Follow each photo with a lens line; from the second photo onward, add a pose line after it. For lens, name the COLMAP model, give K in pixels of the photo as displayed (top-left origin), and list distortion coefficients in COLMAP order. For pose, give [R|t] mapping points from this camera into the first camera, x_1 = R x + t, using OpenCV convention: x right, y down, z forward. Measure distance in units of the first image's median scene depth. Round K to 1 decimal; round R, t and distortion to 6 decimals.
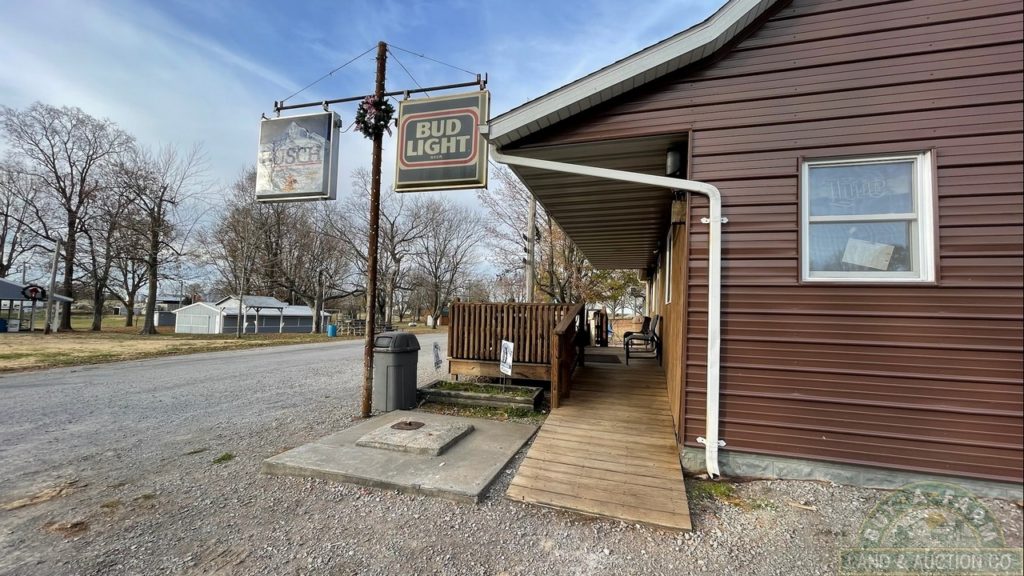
lens RADIAL K [[411.3, 0, 511.9], [0, 411.3, 291.4], [0, 0, 1]] dist [-0.002347, 0.001337]
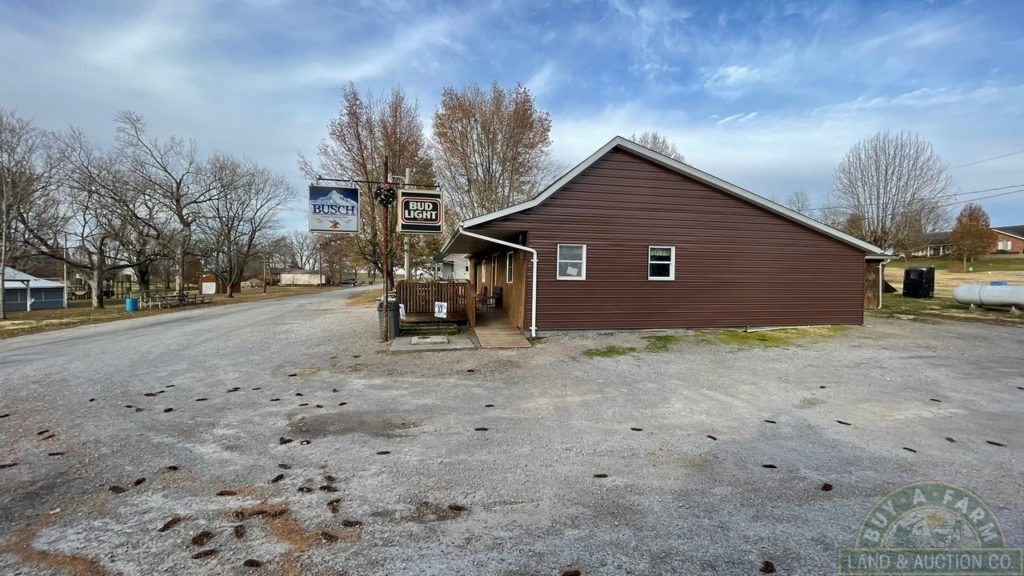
lens RADIAL K [[411.3, 0, 510.4], [0, 411.3, 283.7], [0, 0, 1]] dist [-0.002347, 0.001337]
pose [[0.876035, -0.023835, 0.481658, -0.810805], [-0.011773, 0.997423, 0.070770, -0.143909], [-0.482104, -0.067668, 0.873497, -1.142605]]
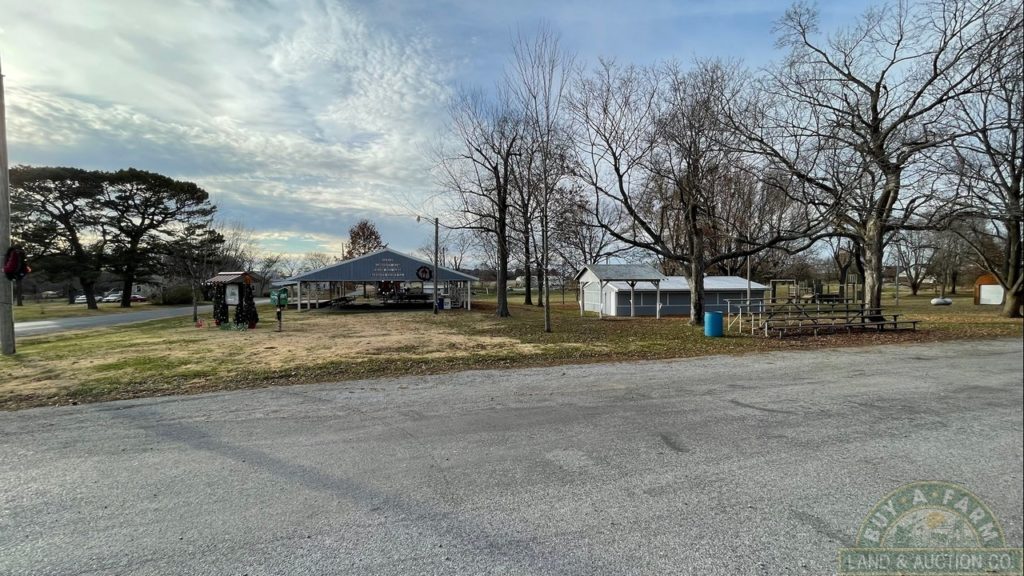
lens RADIAL K [[411.3, 0, 509.7], [0, 411.3, 292.3], [0, 0, 1]] dist [-0.002347, 0.001337]
pose [[0.503754, -0.009432, -0.863796, -0.824540], [0.068543, 0.997224, 0.029084, 0.173668], [0.861124, -0.073858, 0.503002, 3.275258]]
